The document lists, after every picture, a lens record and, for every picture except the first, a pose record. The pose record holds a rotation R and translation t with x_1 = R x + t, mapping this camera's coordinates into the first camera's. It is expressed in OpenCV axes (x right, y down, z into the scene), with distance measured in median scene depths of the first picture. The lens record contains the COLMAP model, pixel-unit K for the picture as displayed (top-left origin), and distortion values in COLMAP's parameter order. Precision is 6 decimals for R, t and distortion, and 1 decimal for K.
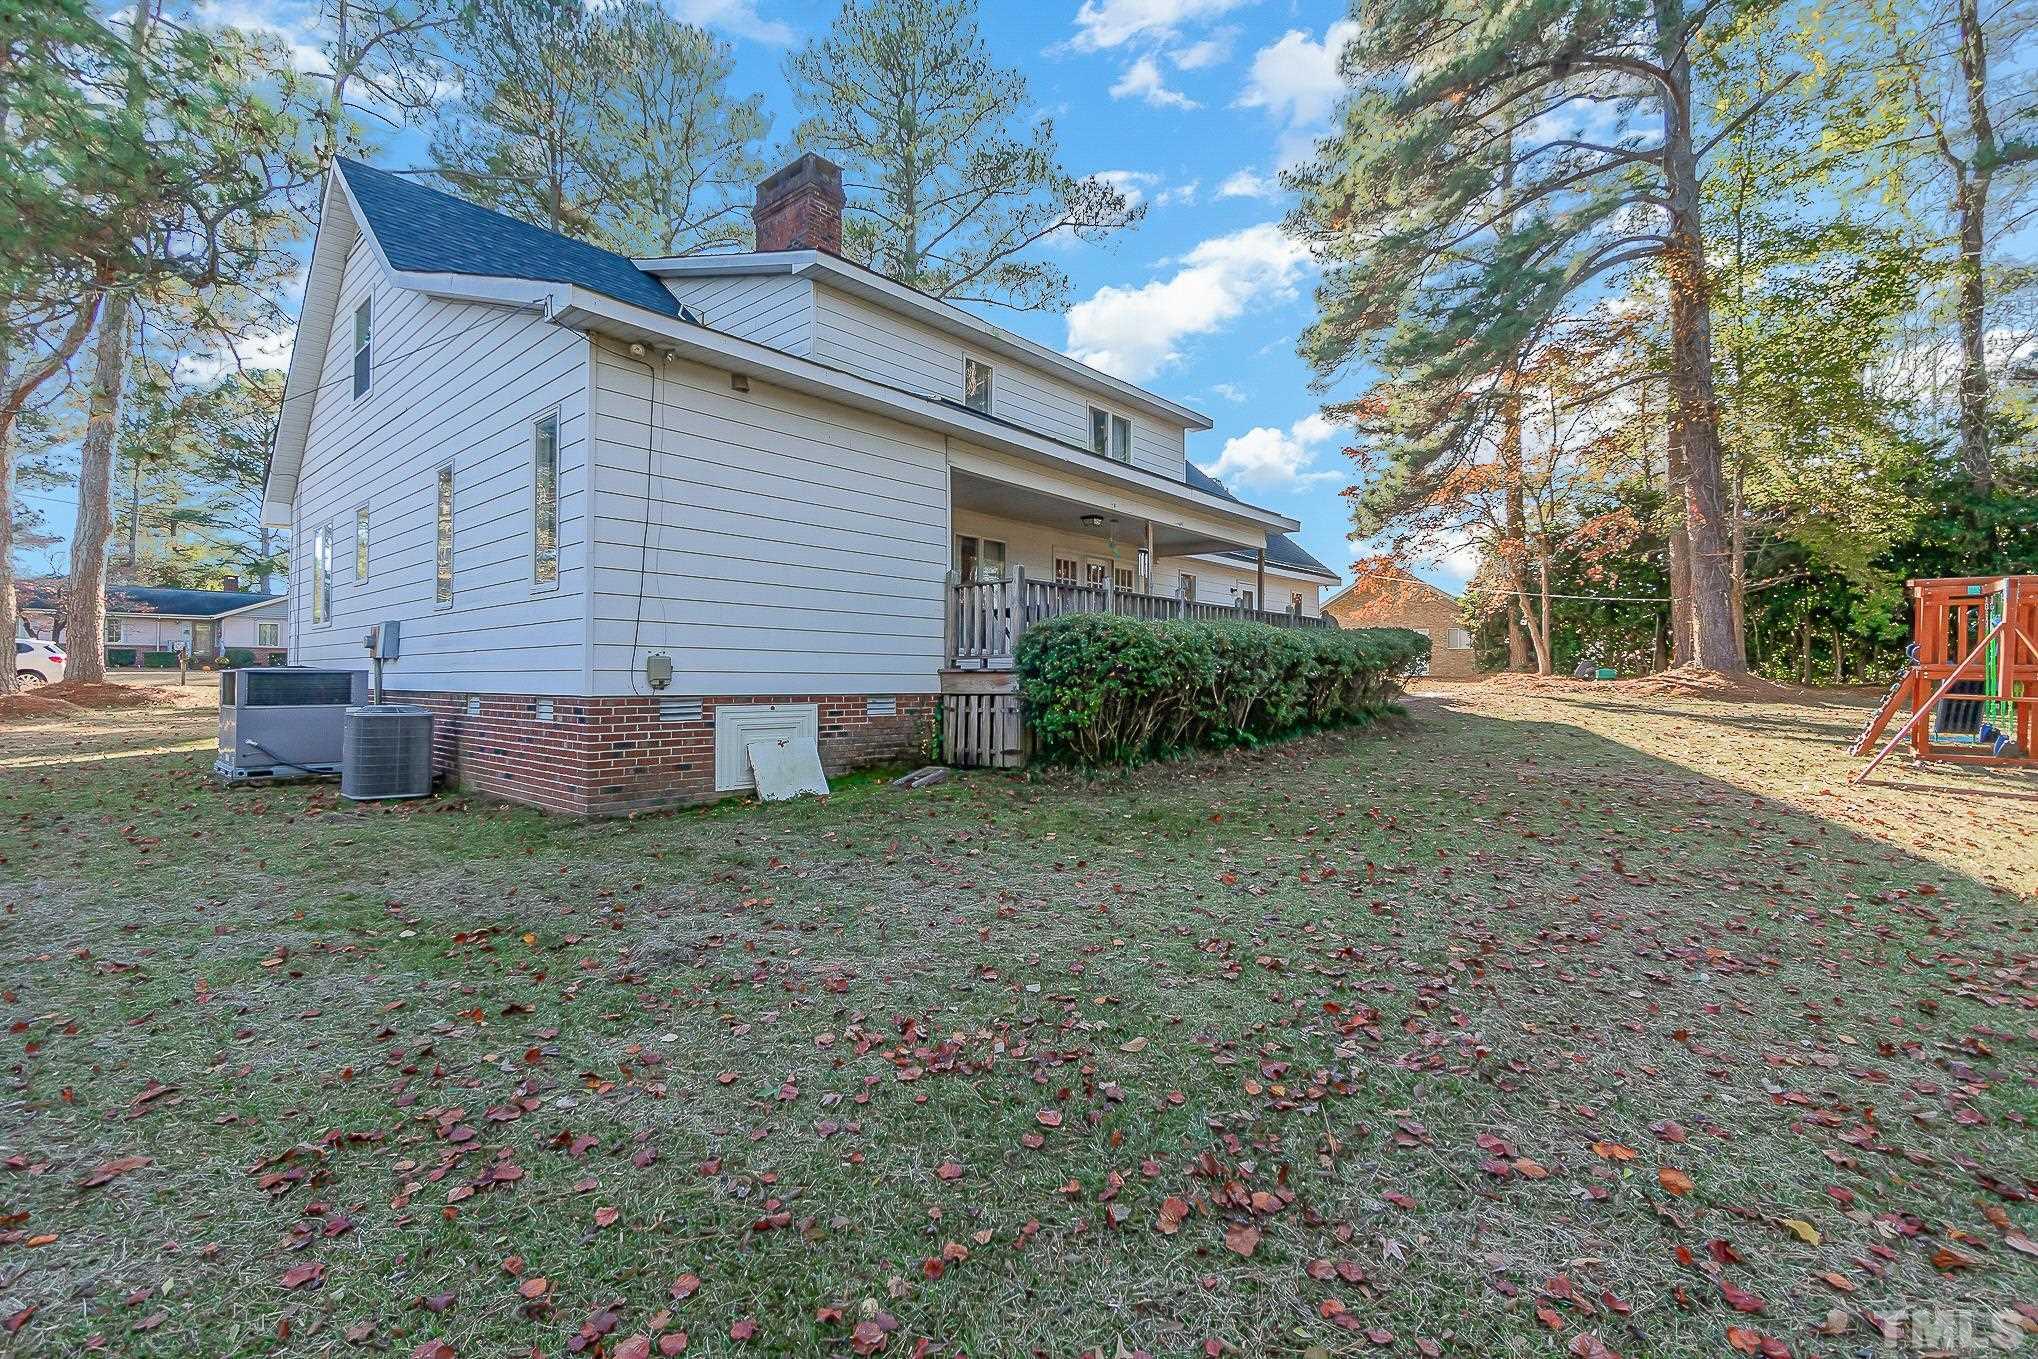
lens RADIAL K [[880.4, 0, 1022.0], [0, 880.4, 665.8], [0, 0, 1]] dist [-0.001062, -0.000540]
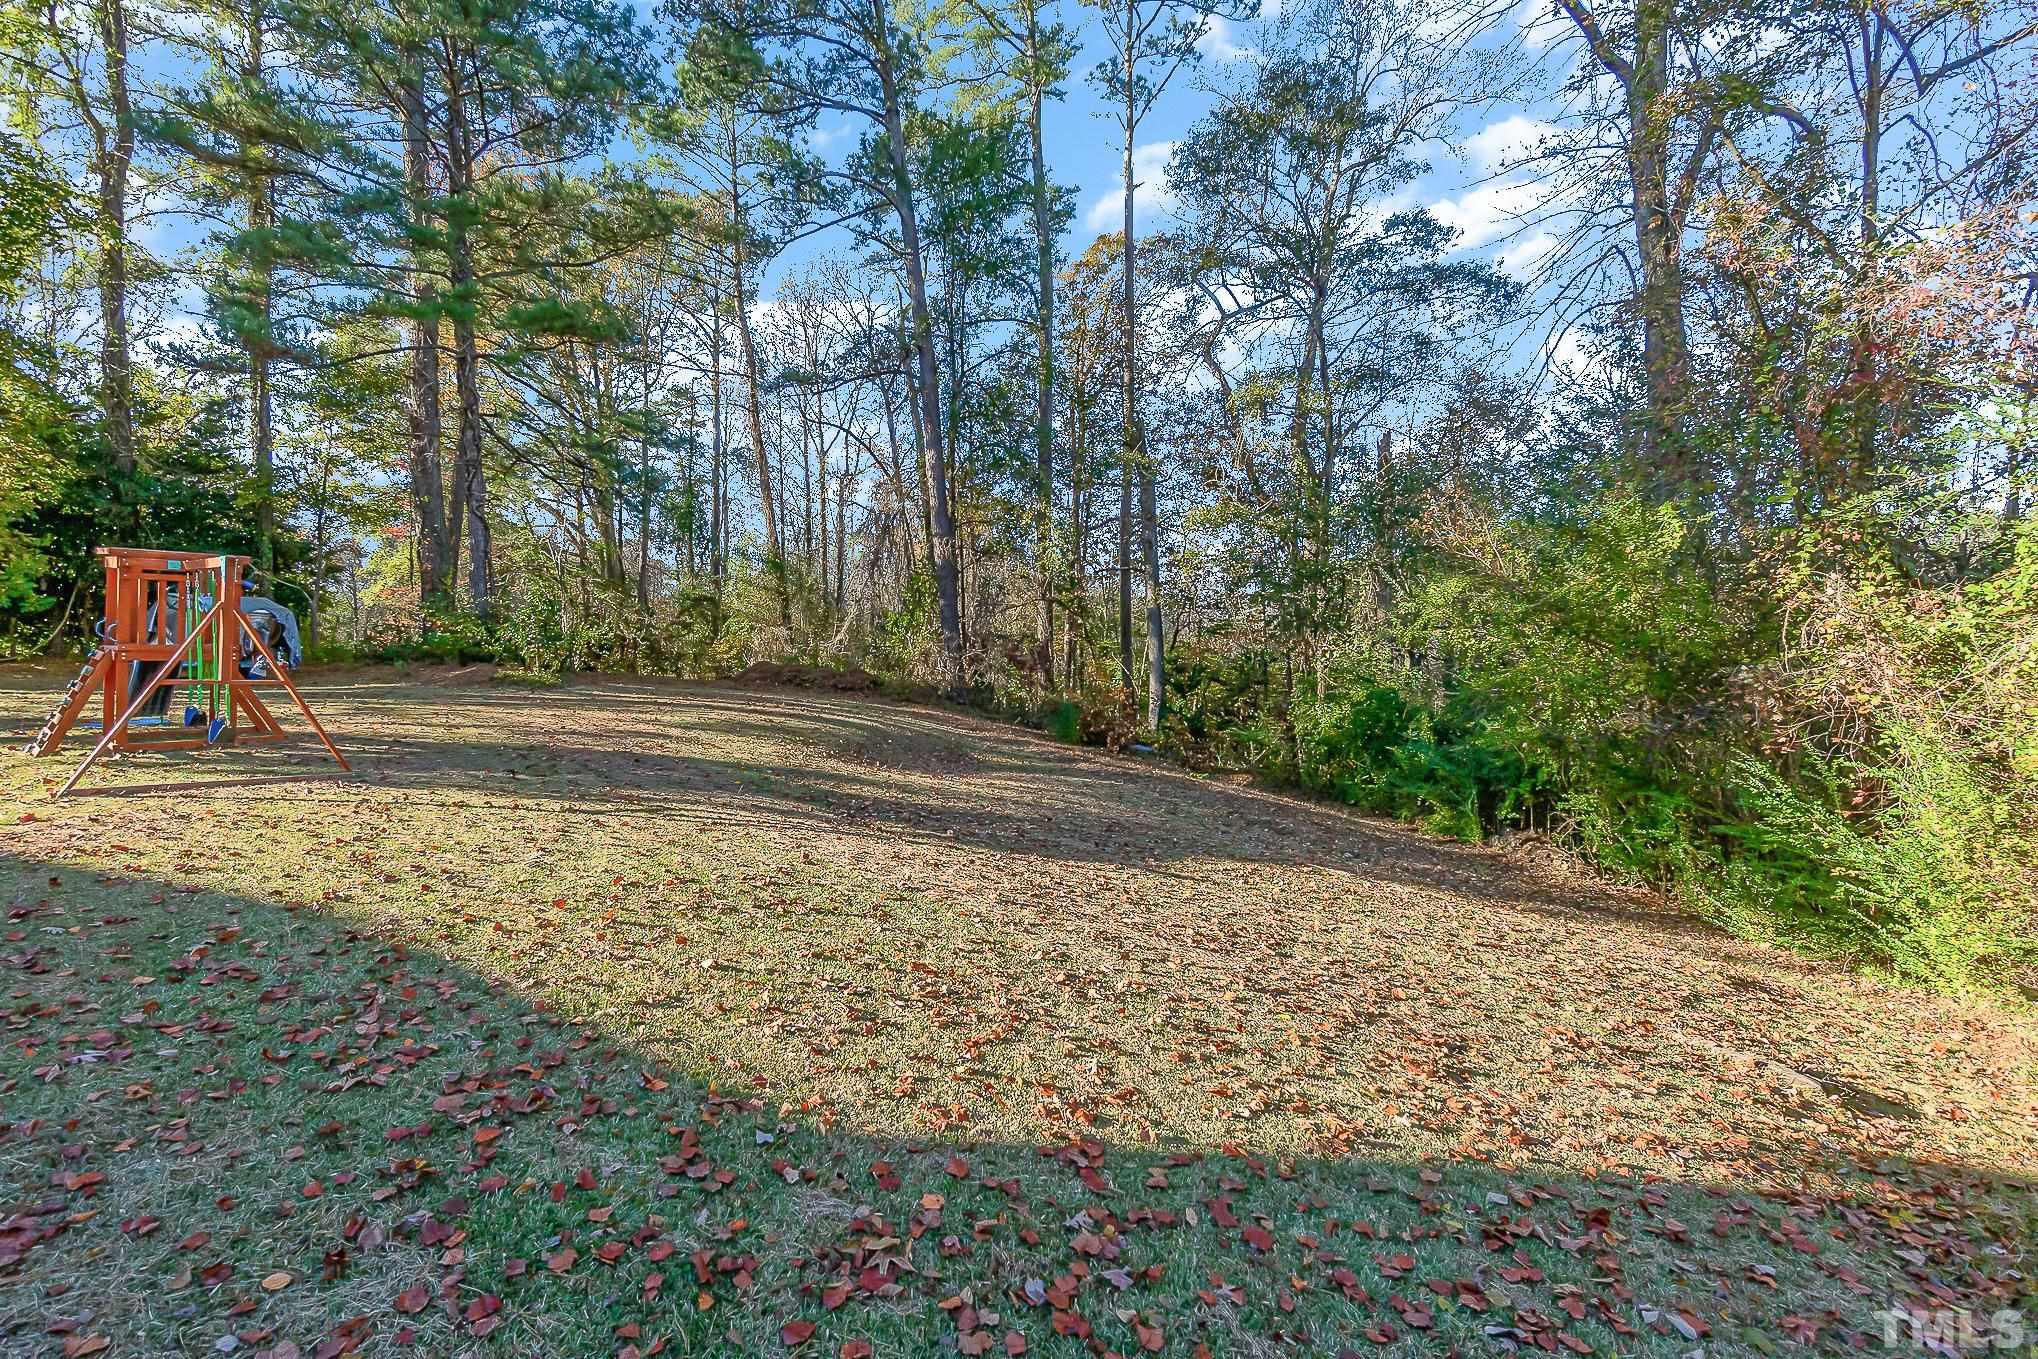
lens RADIAL K [[880.4, 0, 1022.0], [0, 880.4, 665.8], [0, 0, 1]] dist [-0.001062, -0.000540]
pose [[-0.061106, -0.022919, 0.997868, 0.080565], [-0.007281, 0.999720, 0.022516, -0.005980], [-0.998105, -0.005889, -0.061256, 0.137657]]
